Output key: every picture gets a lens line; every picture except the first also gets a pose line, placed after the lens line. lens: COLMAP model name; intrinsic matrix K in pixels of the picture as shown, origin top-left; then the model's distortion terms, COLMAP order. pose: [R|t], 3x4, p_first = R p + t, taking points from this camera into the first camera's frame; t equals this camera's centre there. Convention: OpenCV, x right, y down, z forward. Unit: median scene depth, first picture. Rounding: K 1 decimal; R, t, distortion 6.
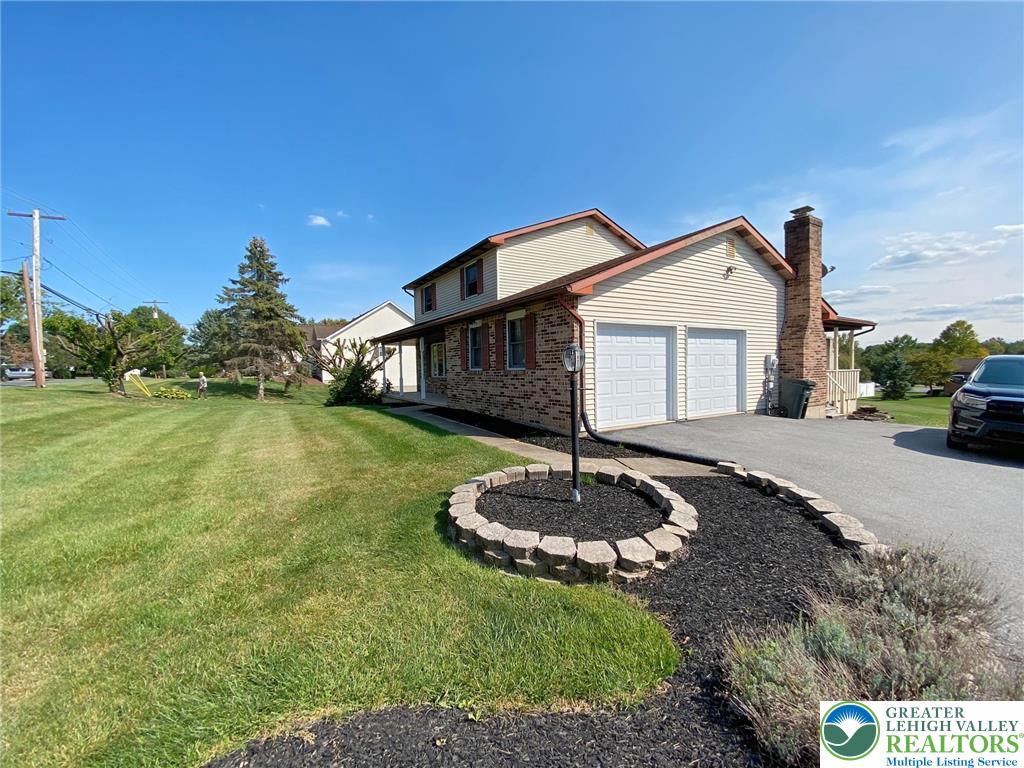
lens RADIAL K [[412.4, 0, 514.8], [0, 412.4, 383.9], [0, 0, 1]] dist [0.029803, -0.024514]
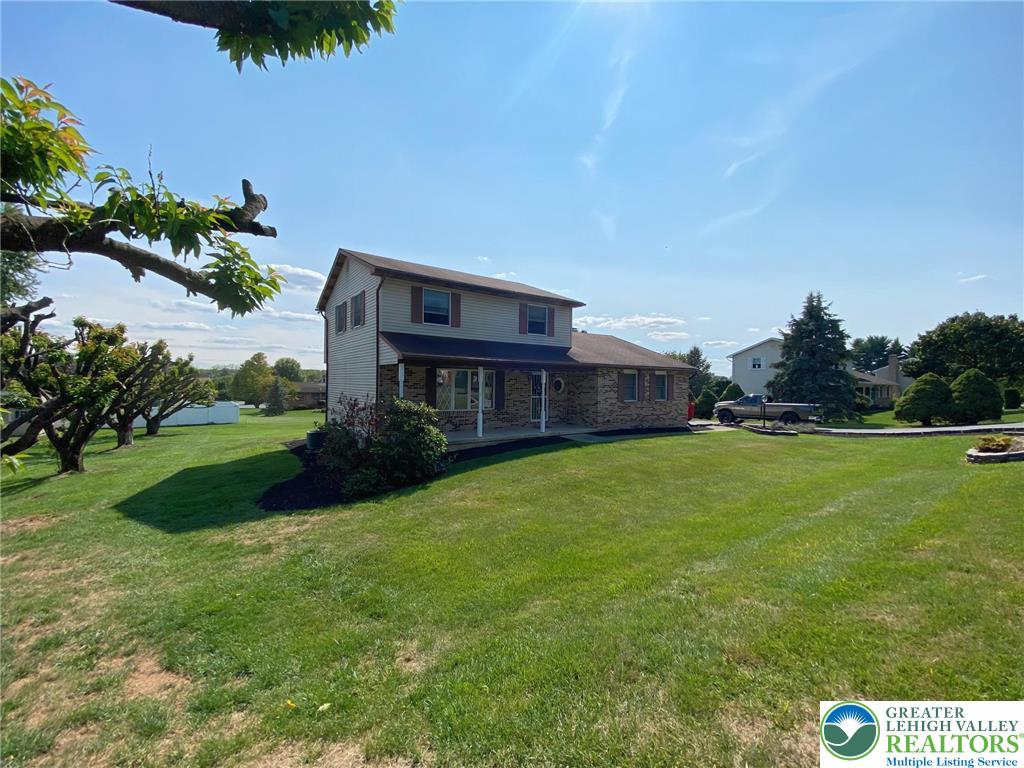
lens RADIAL K [[412.4, 0, 514.8], [0, 412.4, 383.9], [0, 0, 1]] dist [0.029803, -0.024514]
pose [[-0.062847, 0.015255, 0.997907, -1.833128], [0.026601, 0.999554, -0.013605, -0.101403], [-0.997669, 0.025690, -0.063225, 1.734540]]
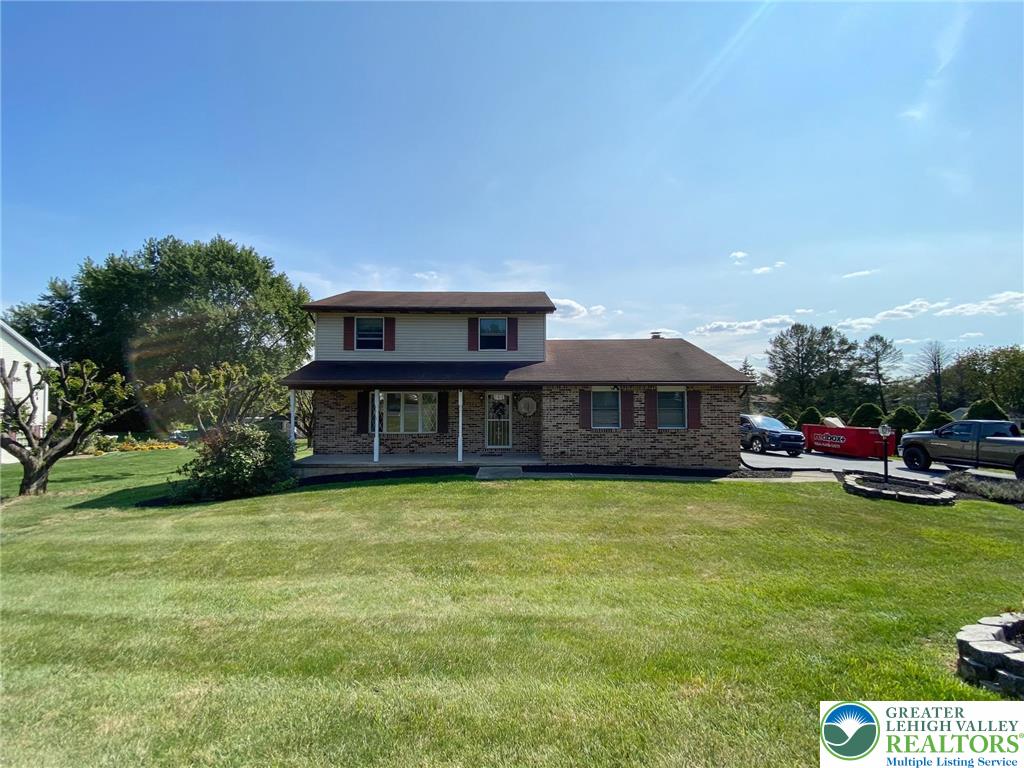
lens RADIAL K [[412.4, 0, 514.8], [0, 412.4, 383.9], [0, 0, 1]] dist [0.029803, -0.024514]
pose [[0.527226, 0.044253, 0.848572, -1.383374], [0.022915, 0.997539, -0.066259, -0.099223], [-0.849416, 0.054378, 0.524914, 0.681981]]
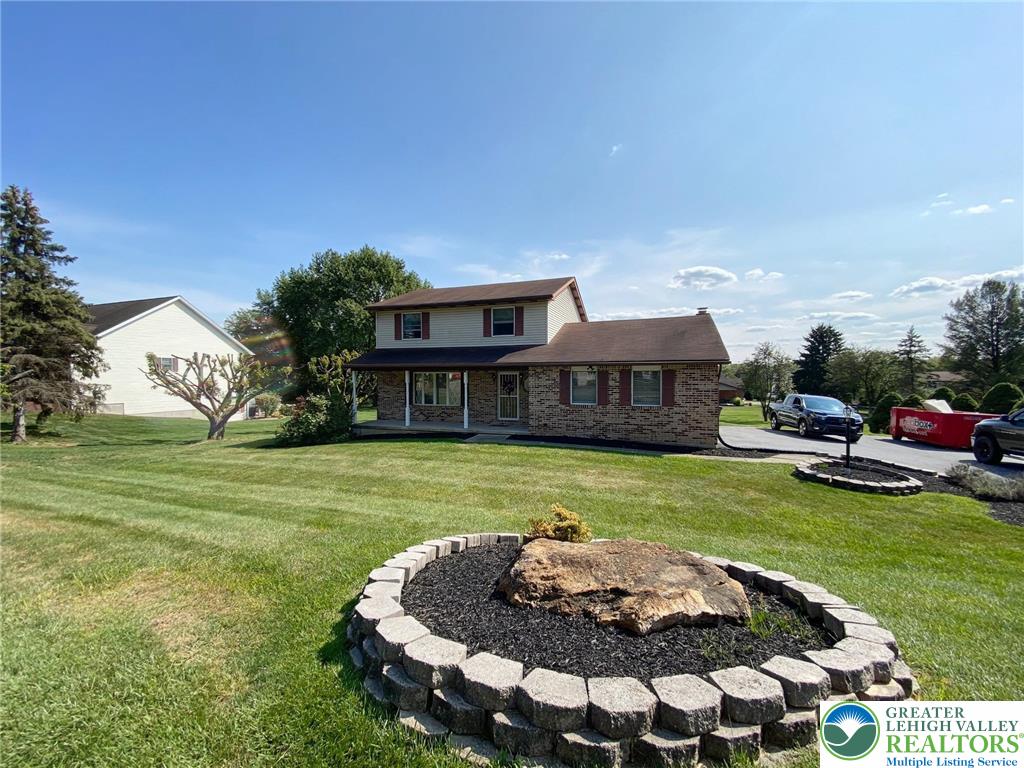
lens RADIAL K [[412.4, 0, 514.8], [0, 412.4, 383.9], [0, 0, 1]] dist [0.029803, -0.024514]
pose [[0.781937, 0.002950, 0.623350, -1.202109], [0.012094, 0.999729, -0.019903, -0.084904], [-0.623240, 0.023101, 0.781690, 0.147133]]
